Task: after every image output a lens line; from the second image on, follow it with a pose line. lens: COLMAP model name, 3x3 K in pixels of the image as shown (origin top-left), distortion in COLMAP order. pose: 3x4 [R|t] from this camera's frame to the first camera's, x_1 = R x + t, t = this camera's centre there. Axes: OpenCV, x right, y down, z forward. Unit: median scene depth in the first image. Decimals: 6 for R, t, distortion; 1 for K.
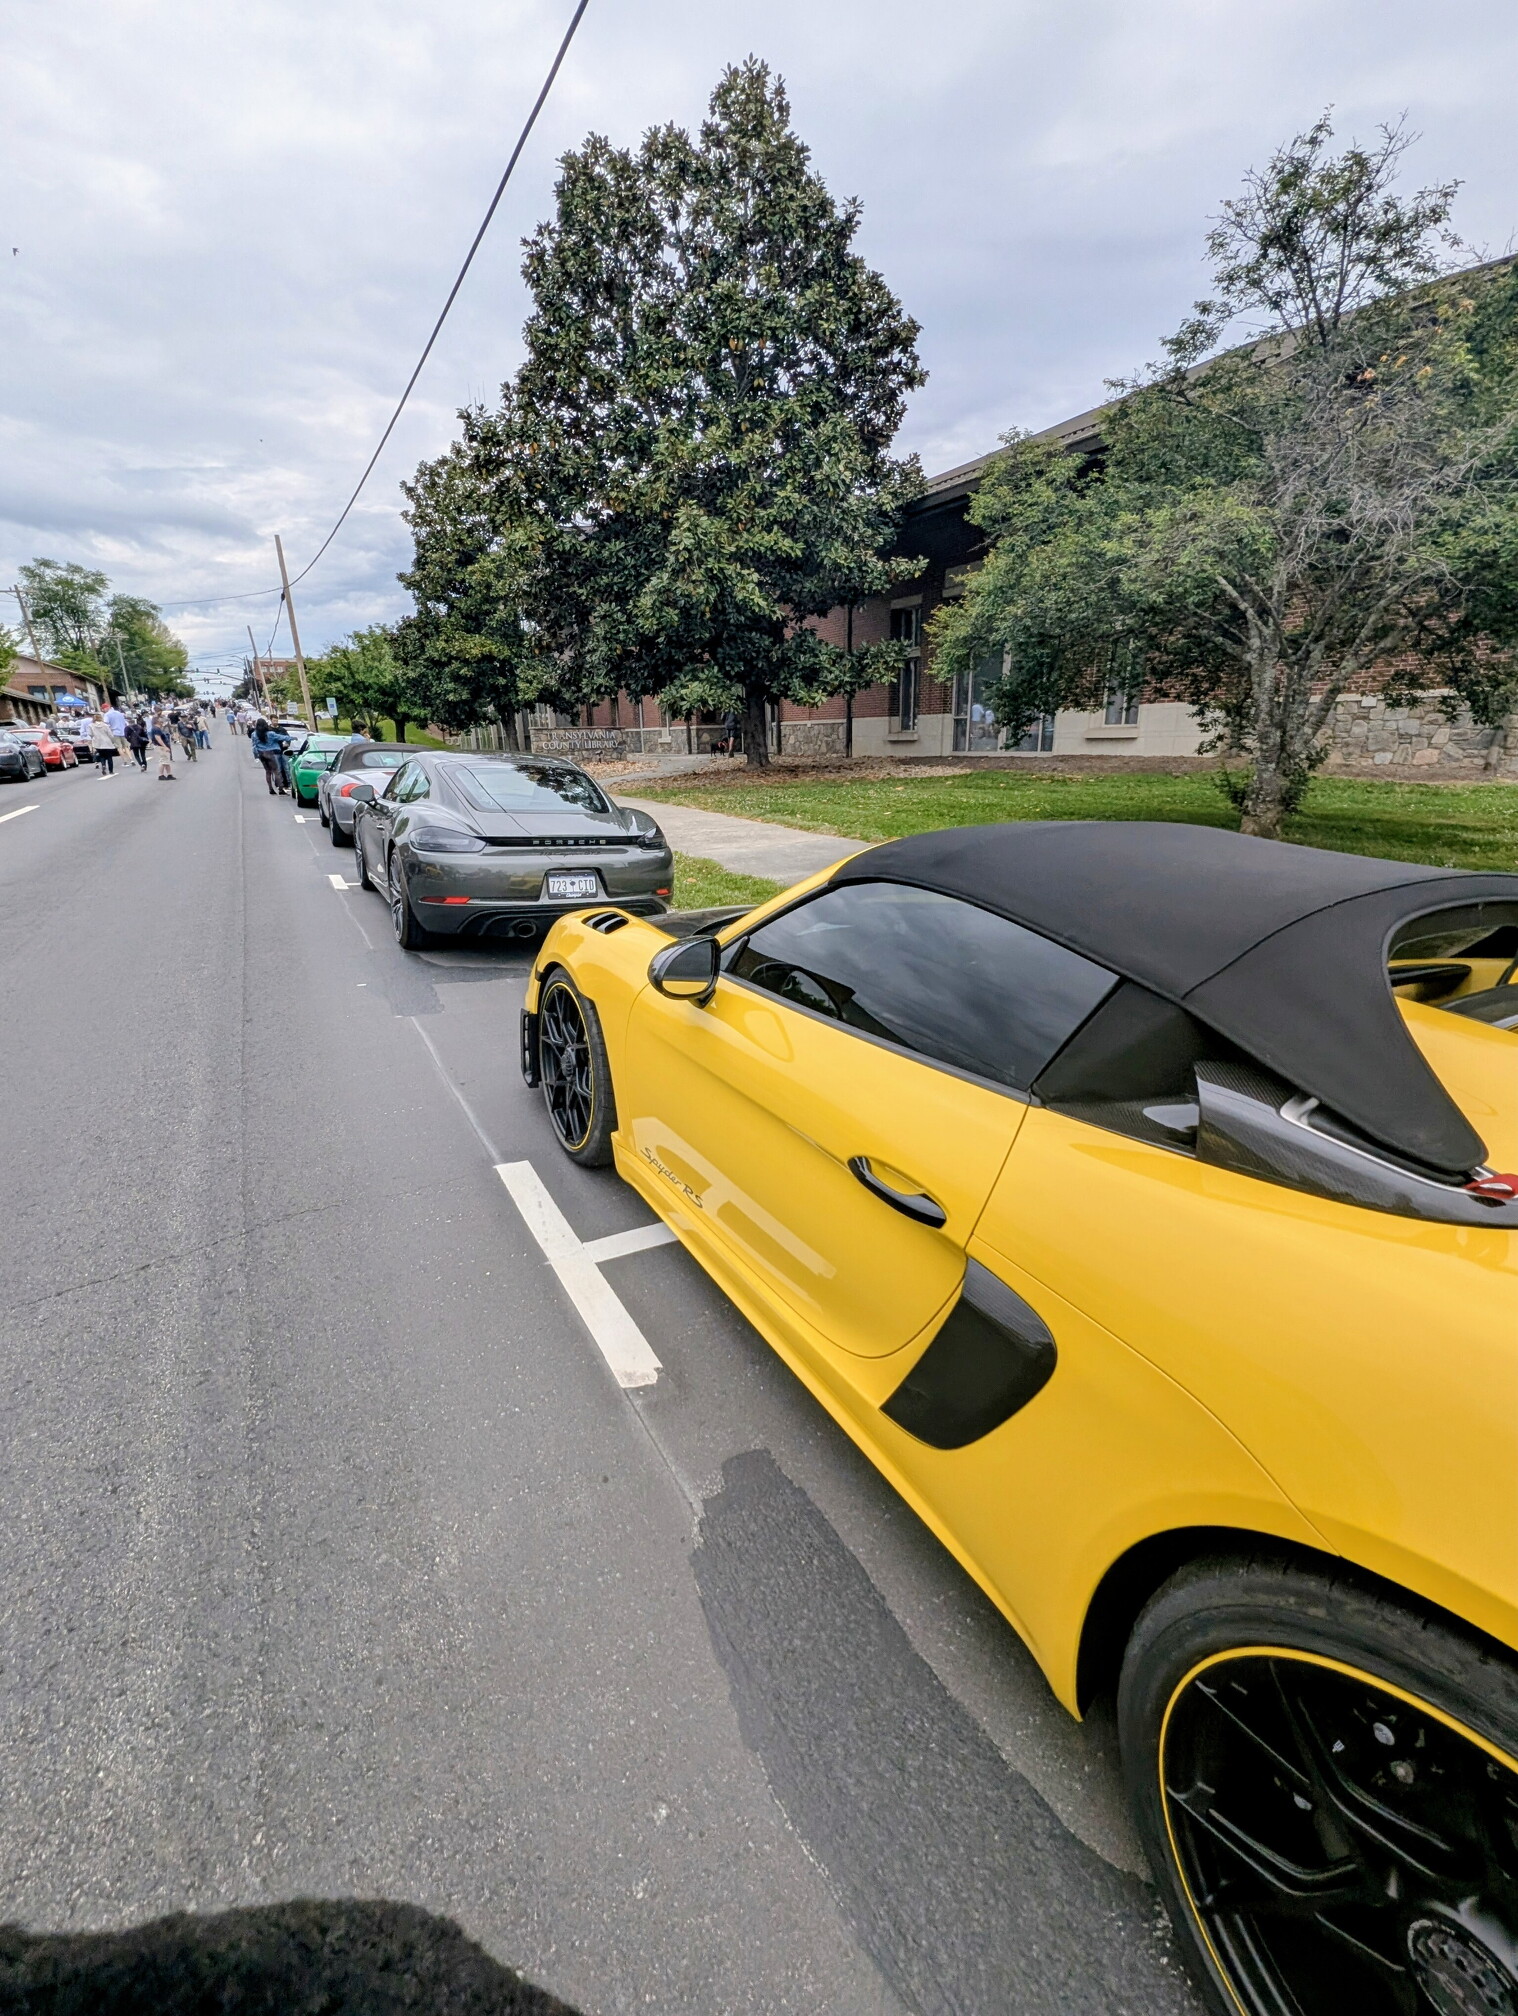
lens RADIAL K [[818.5, 0, 769.8], [0, 818.5, 1004.4], [0, 0, 1]] dist [-0.001027, -0.000296]
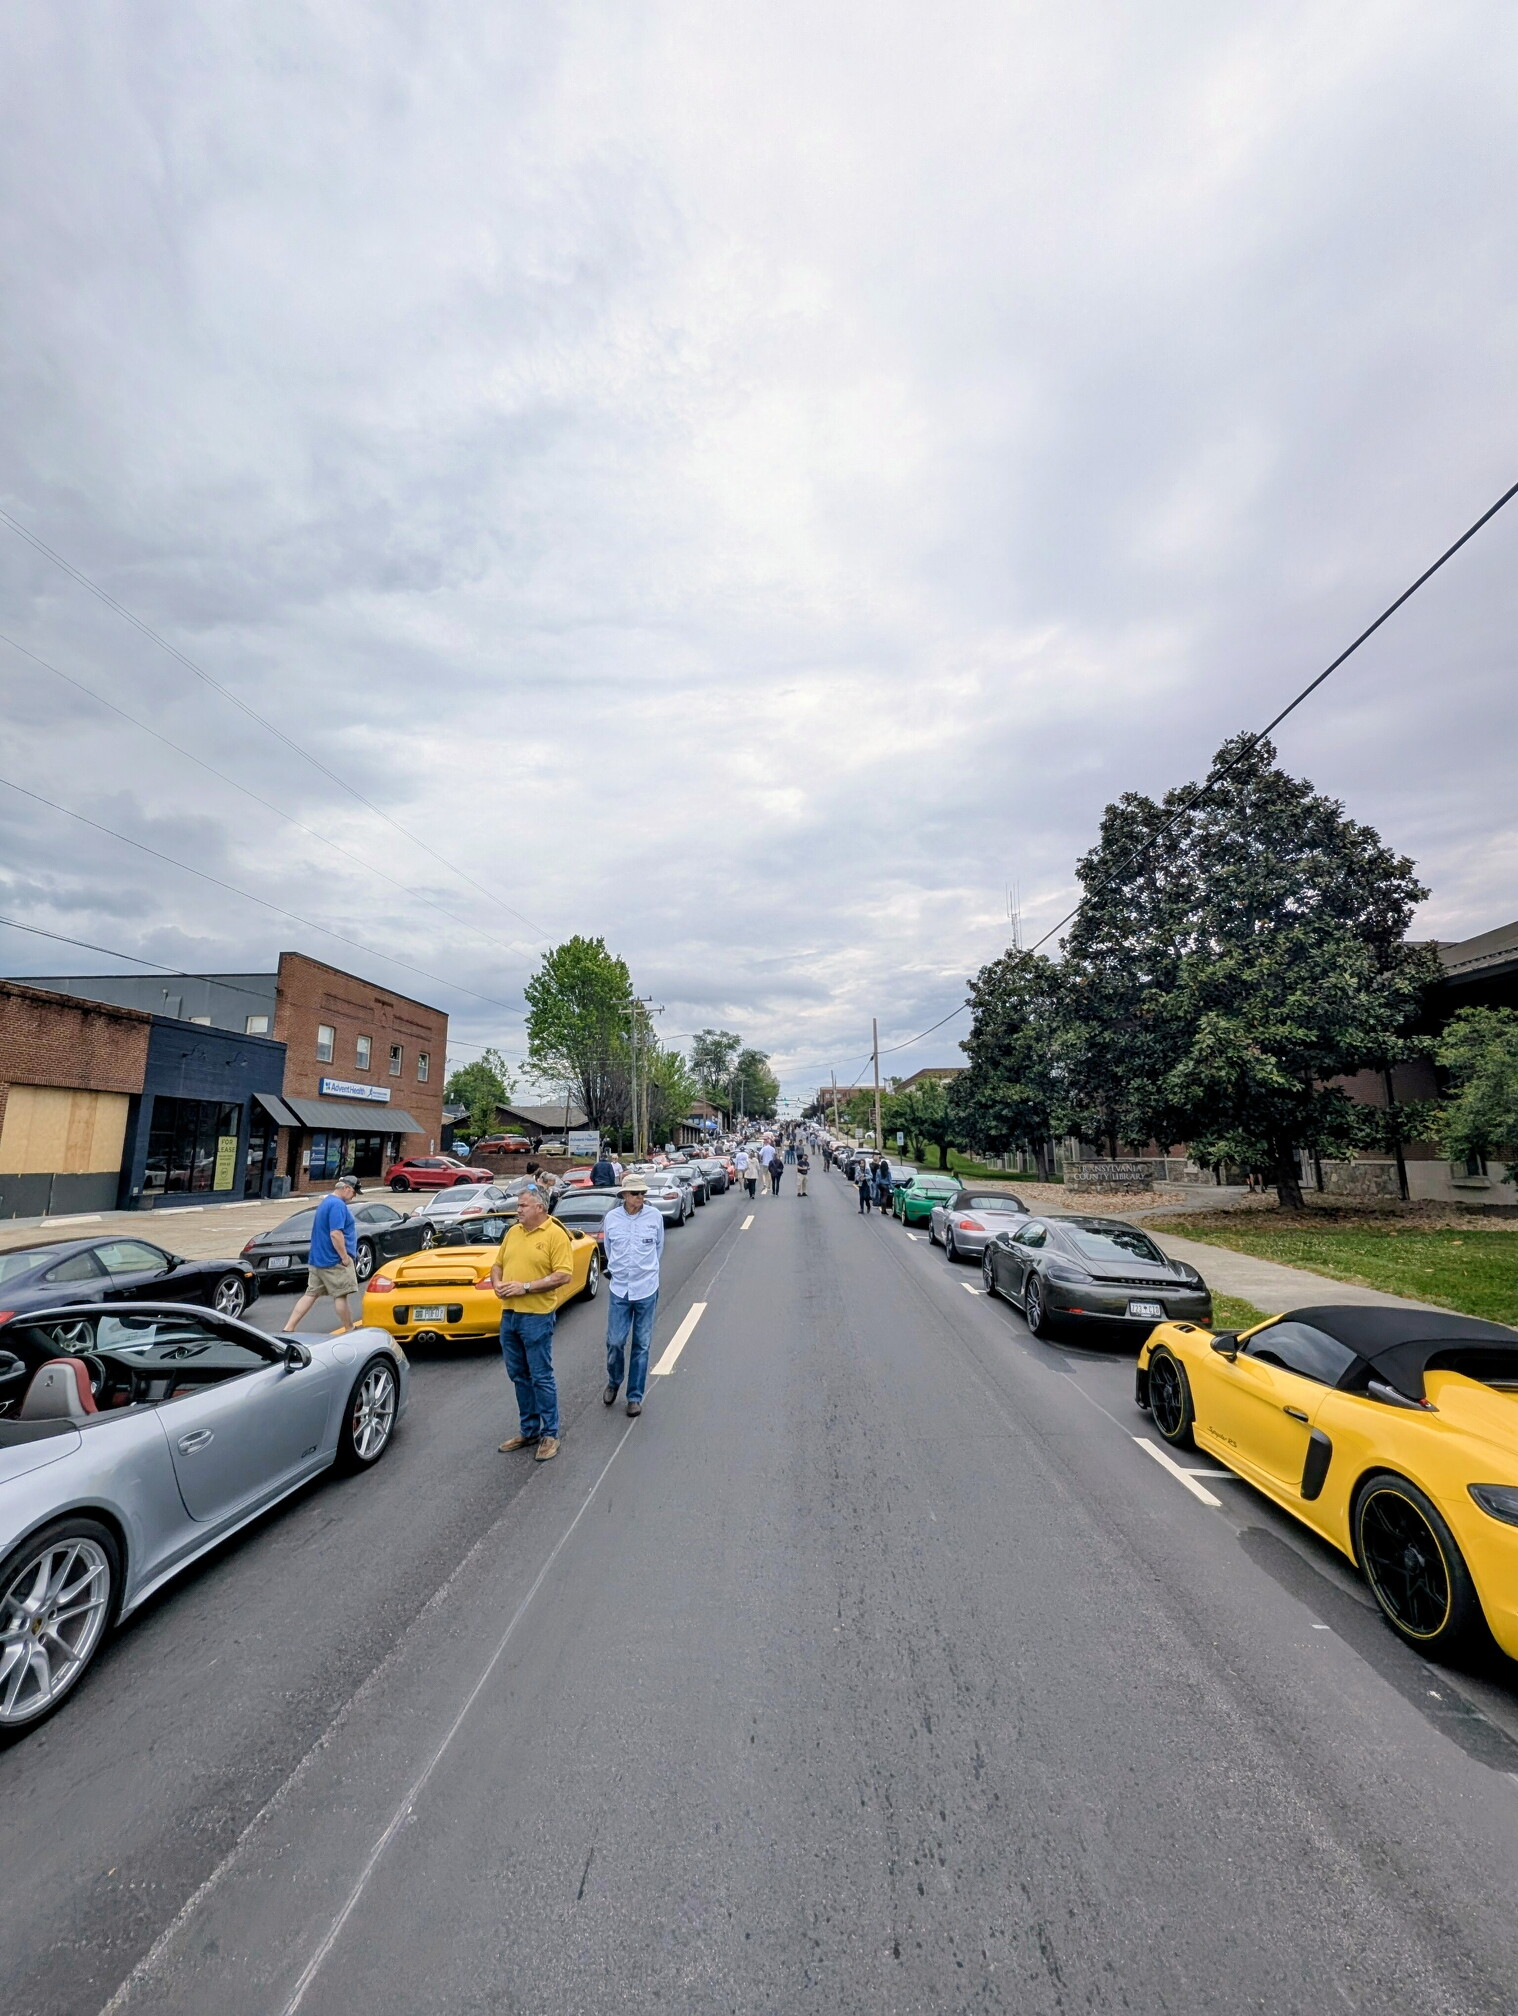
lens RADIAL K [[818.5, 0, 769.8], [0, 818.5, 1004.4], [0, 0, 1]] dist [-0.001027, -0.000296]
pose [[0.832960, -0.088064, -0.546280, 0.028186], [-0.179486, 0.890872, -0.417292, 0.043184], [0.523414, 0.445637, 0.726254, -0.284390]]
